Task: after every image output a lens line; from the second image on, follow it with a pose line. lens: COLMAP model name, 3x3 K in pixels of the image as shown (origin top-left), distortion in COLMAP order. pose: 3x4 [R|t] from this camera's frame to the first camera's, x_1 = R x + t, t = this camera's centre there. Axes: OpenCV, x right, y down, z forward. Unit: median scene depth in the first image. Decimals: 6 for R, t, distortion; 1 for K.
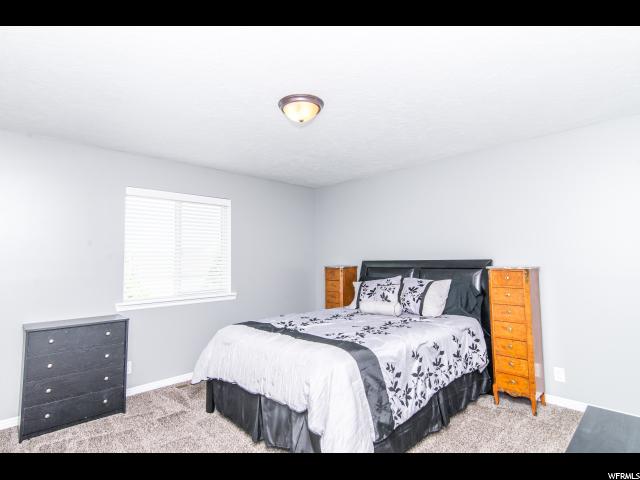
lens RADIAL K [[324.2, 0, 320.0], [0, 324.2, 240.0], [0, 0, 1]] dist [-0.001156, -0.000114]
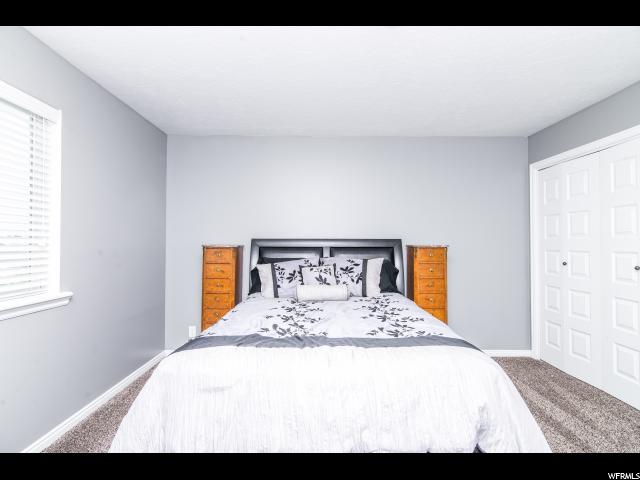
lens RADIAL K [[324.2, 0, 320.0], [0, 324.2, 240.0], [0, 0, 1]] dist [-0.001156, -0.000114]
pose [[0.699639, 0.021197, 0.714182, -0.418830], [-0.056426, 0.998077, 0.025654, 0.049941], [-0.712265, -0.058247, 0.699490, 0.417707]]
